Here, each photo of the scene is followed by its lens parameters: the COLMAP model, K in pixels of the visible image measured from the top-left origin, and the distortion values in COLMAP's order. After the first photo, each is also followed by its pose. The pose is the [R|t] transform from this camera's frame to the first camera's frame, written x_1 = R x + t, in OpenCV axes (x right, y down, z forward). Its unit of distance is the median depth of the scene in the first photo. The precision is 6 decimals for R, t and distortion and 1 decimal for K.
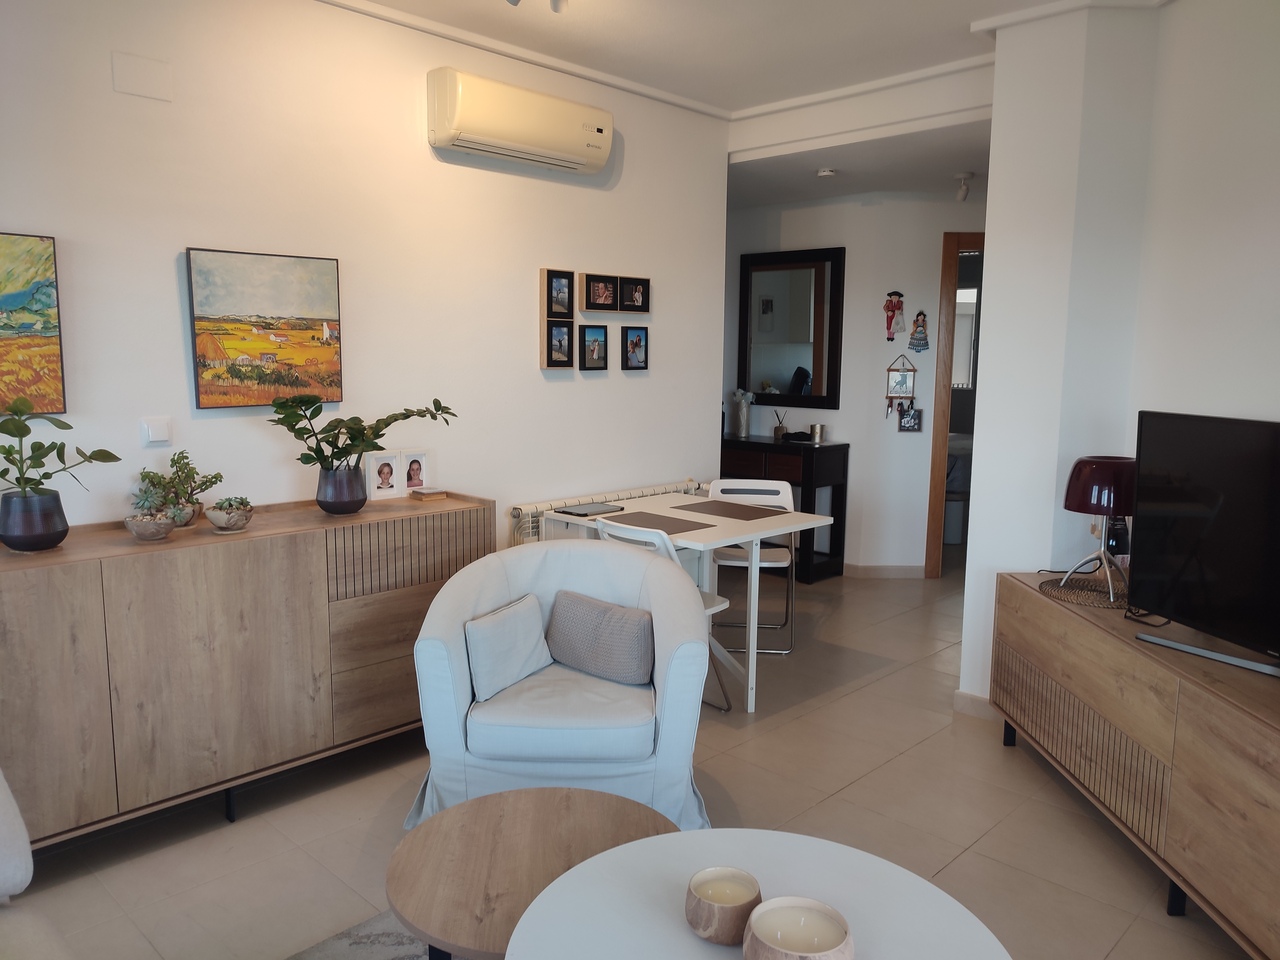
lens RADIAL K [[931.9, 0, 636.2], [0, 931.9, 483.1], [0, 0, 1]] dist [0.017577, -0.013963]
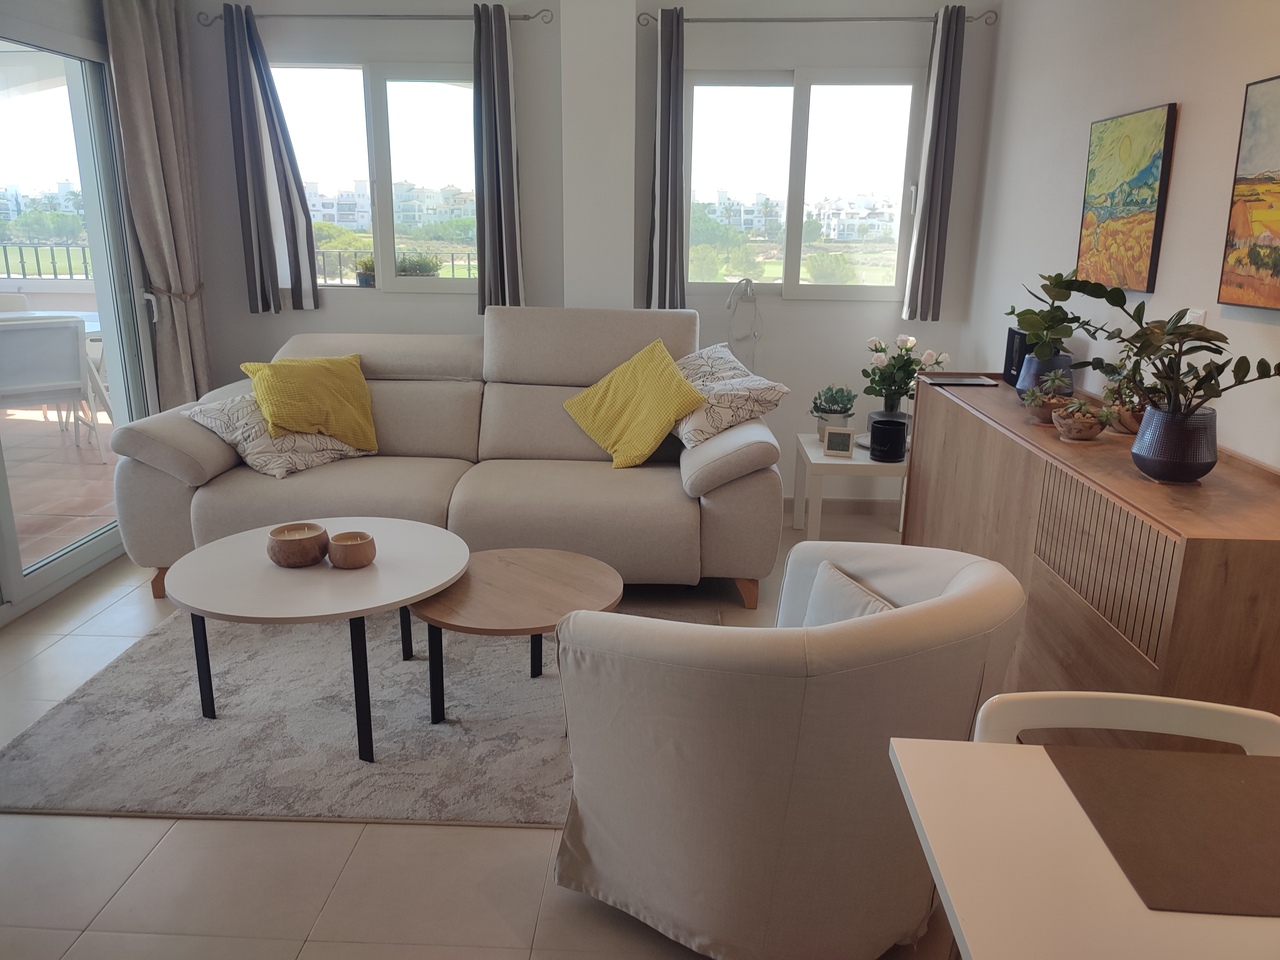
lens RADIAL K [[931.9, 0, 636.0], [0, 931.9, 479.7], [0, 0, 1]] dist [0.017577, -0.013963]
pose [[-0.739737, 0.166367, -0.652006, 0.402115], [-0.103246, 0.929418, 0.354291, -0.164519], [0.664928, 0.329399, -0.670348, 1.223536]]
